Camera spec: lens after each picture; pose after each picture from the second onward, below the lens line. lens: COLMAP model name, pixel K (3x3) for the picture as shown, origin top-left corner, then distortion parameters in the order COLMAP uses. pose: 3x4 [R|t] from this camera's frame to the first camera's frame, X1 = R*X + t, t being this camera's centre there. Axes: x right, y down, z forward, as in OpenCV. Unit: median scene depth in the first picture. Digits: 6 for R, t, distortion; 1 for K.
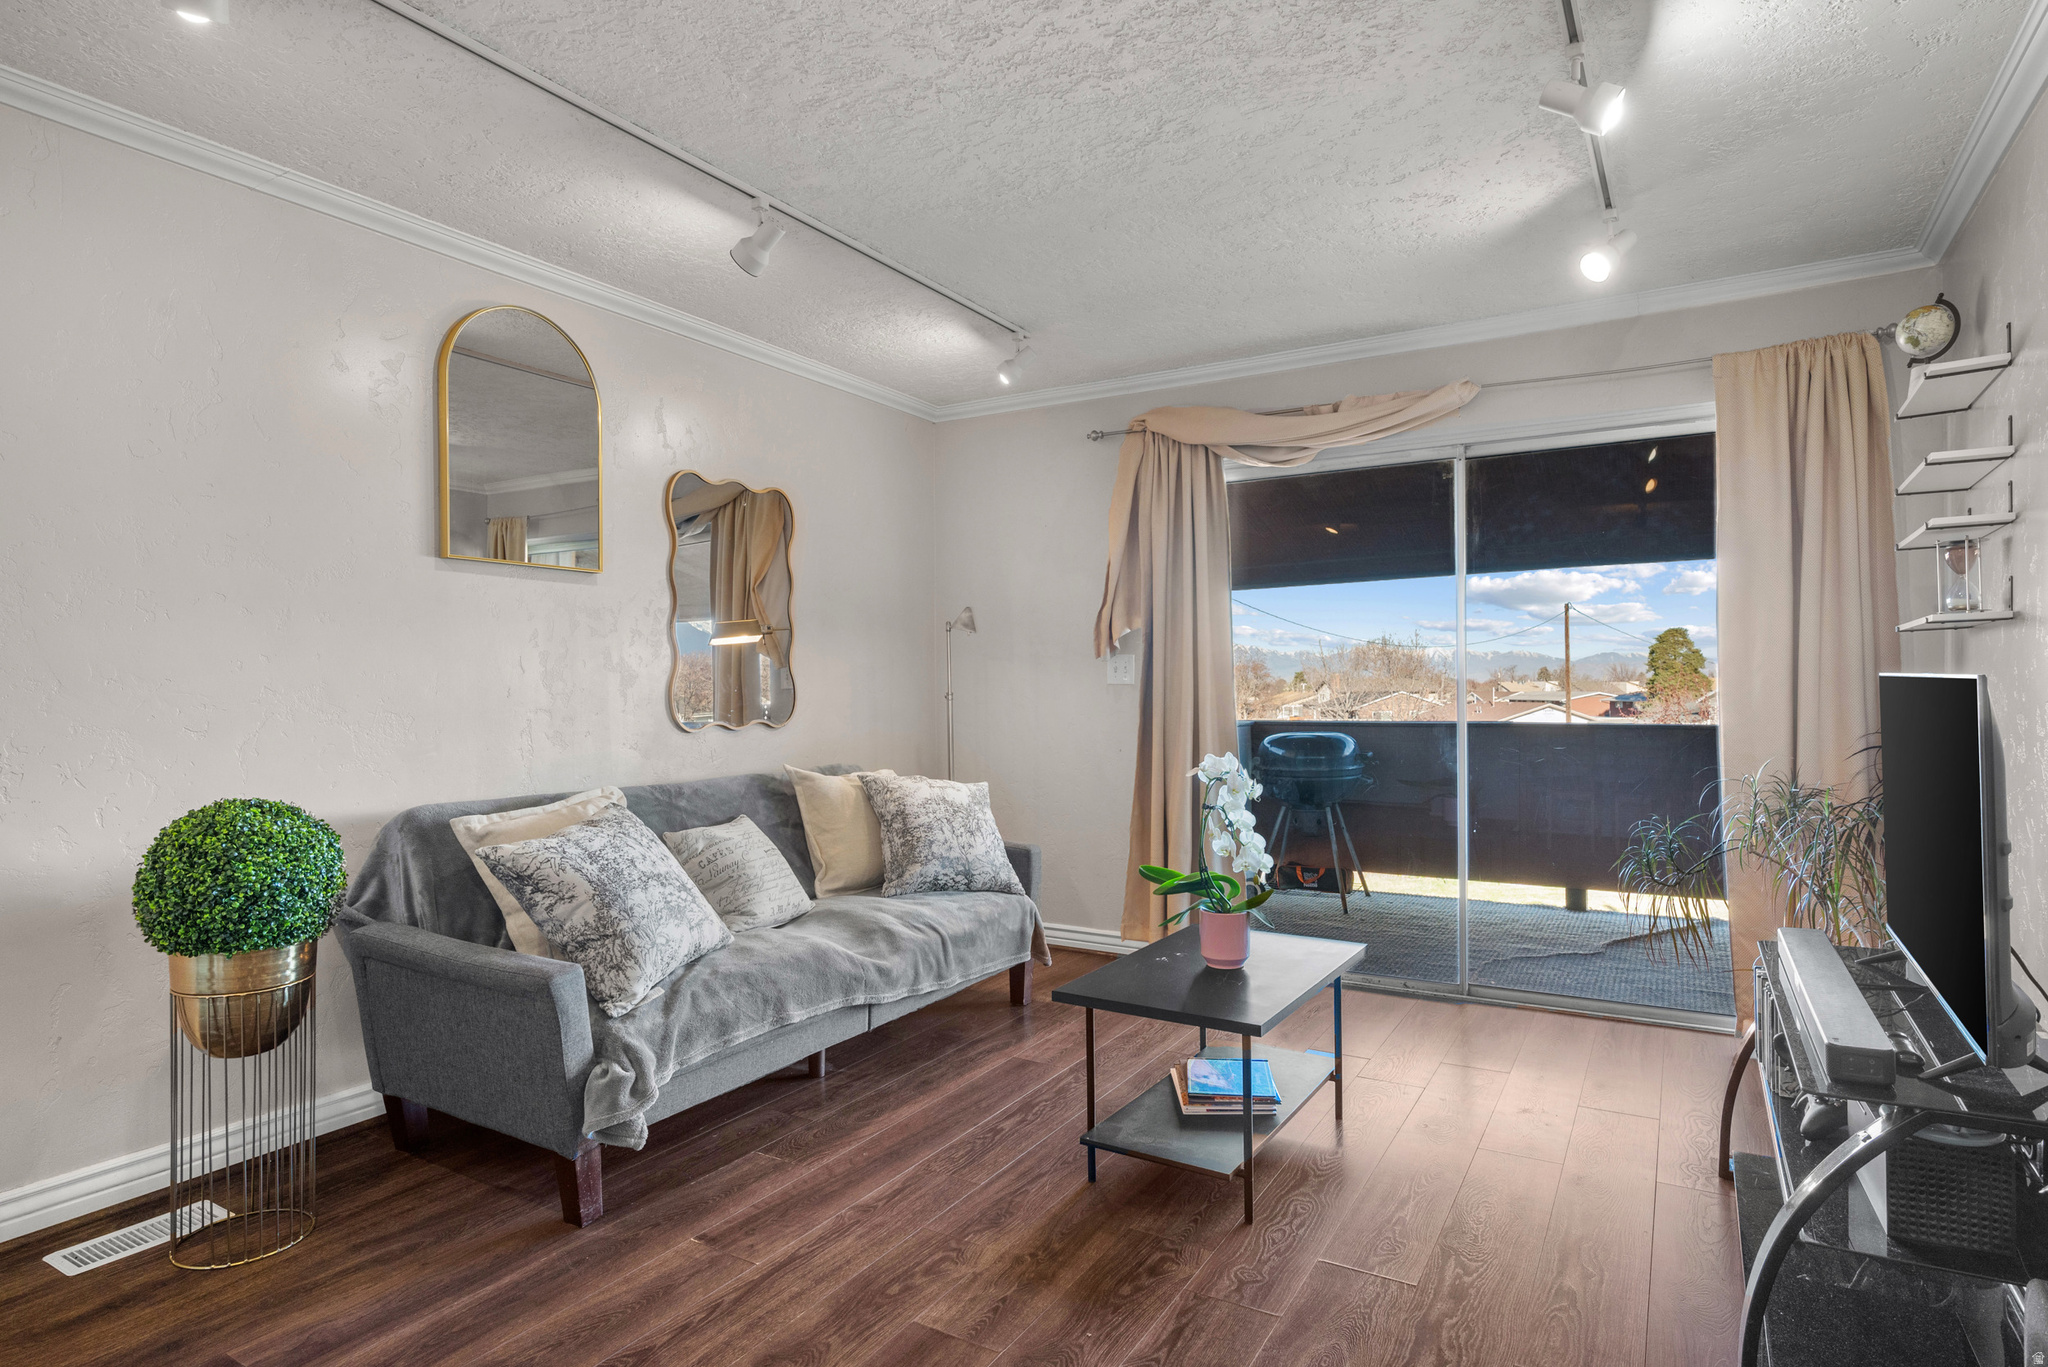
lens RADIAL K [[1103.4, 0, 1037.9], [0, 1103.4, 692.6], [0, 0, 1]] dist [-0.002447, -0.002100]
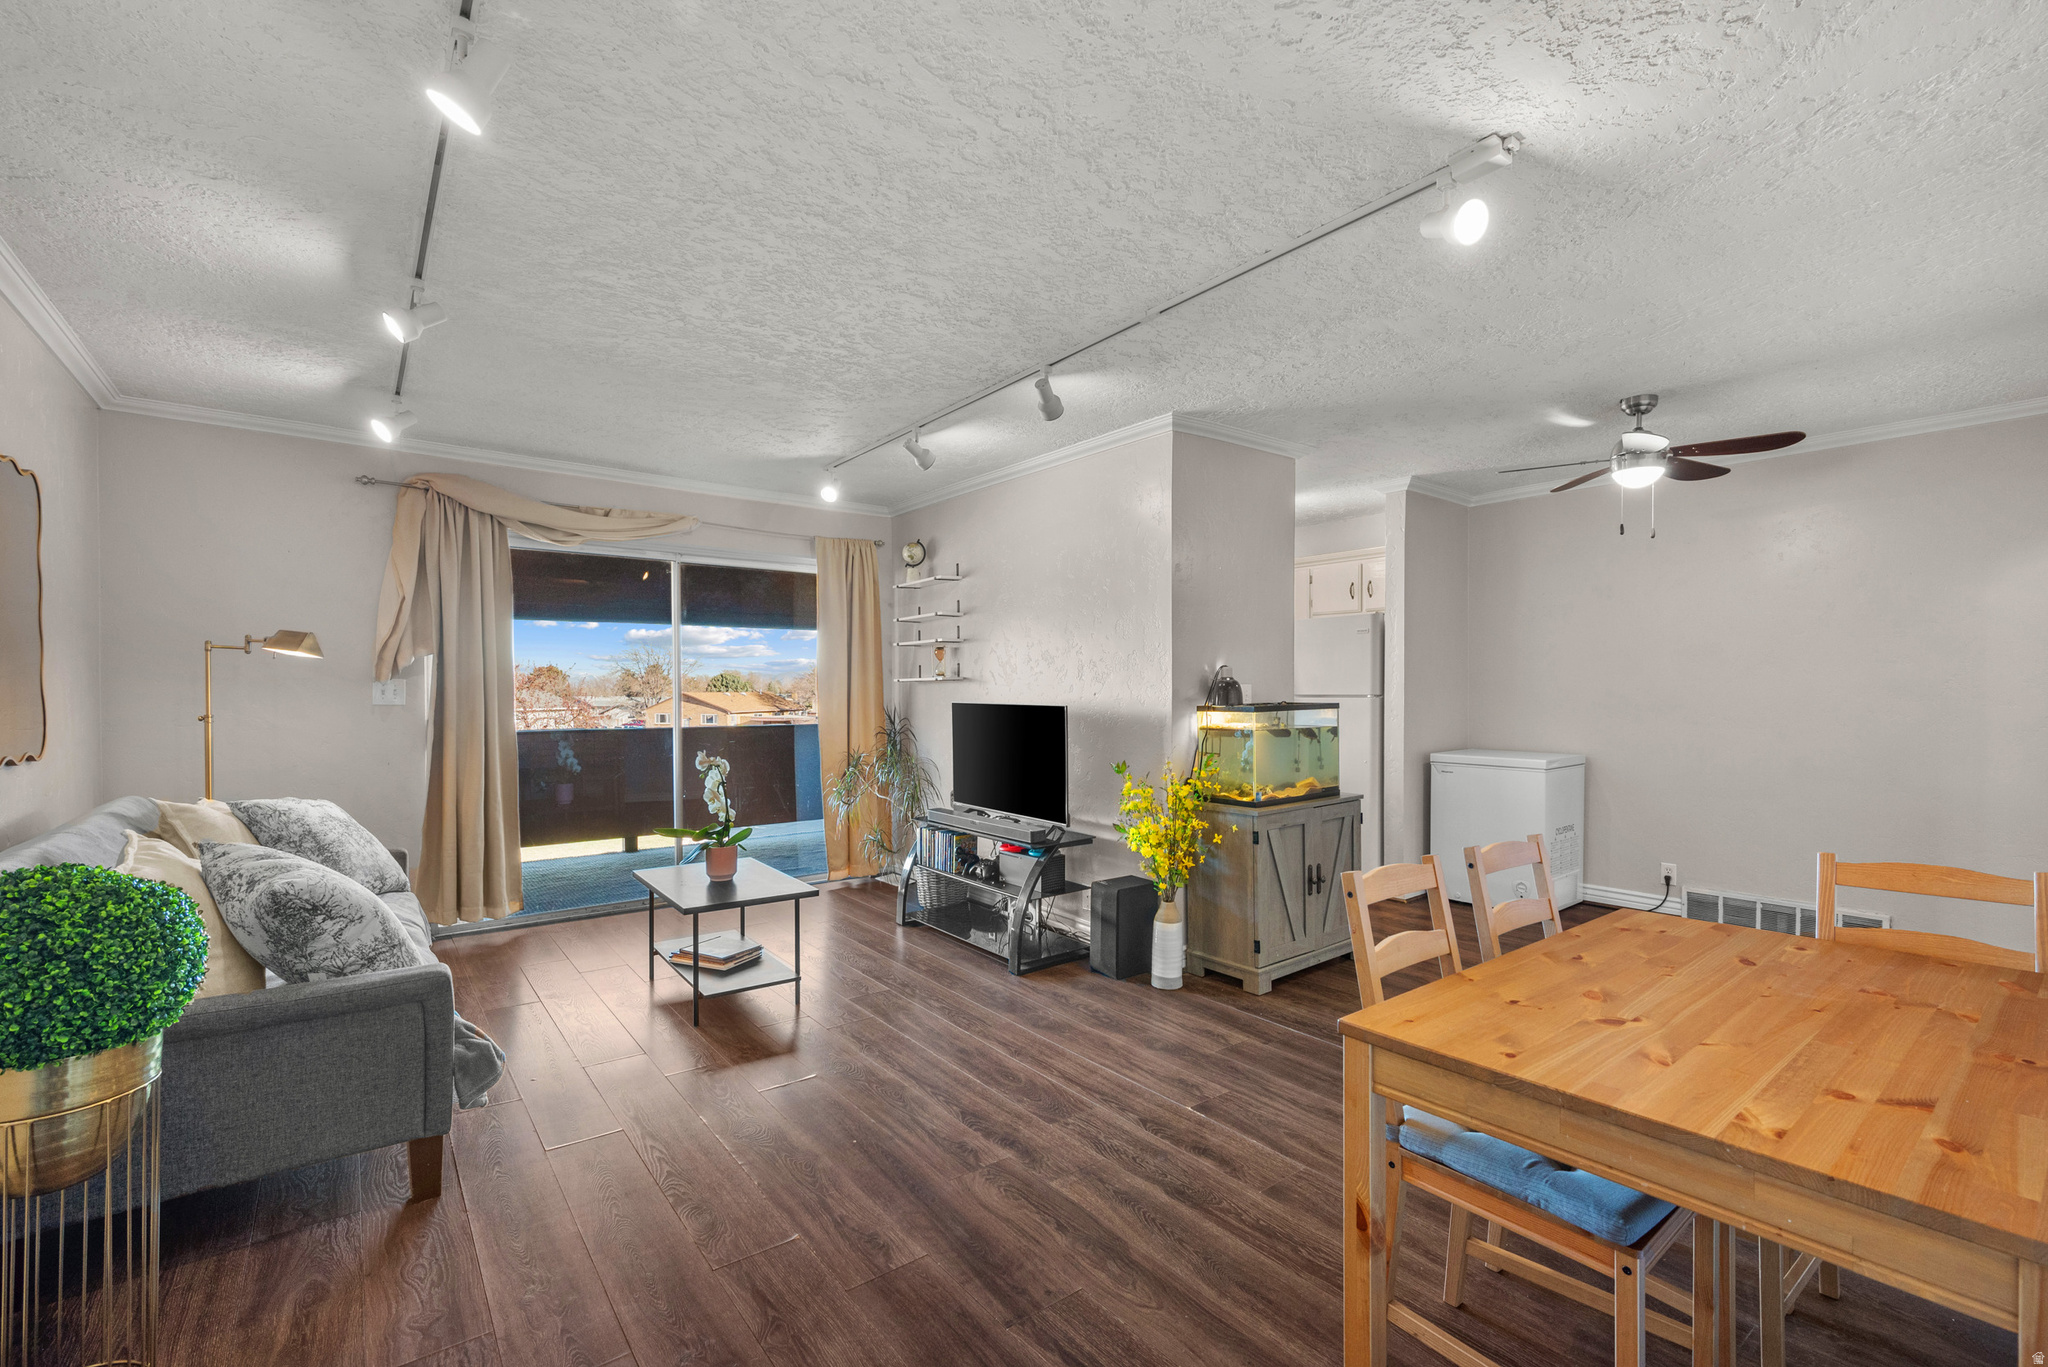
lens RADIAL K [[880.9, 0, 1035.2], [0, 880.9, 703.6], [0, 0, 1]] dist [-0.002464, 0.000235]
pose [[0.363472, -0.004106, 0.931596, -0.601449], [0.001998, 0.999991, 0.003628, -0.012216], [-0.931603, 0.000543, 0.363477, 0.061360]]
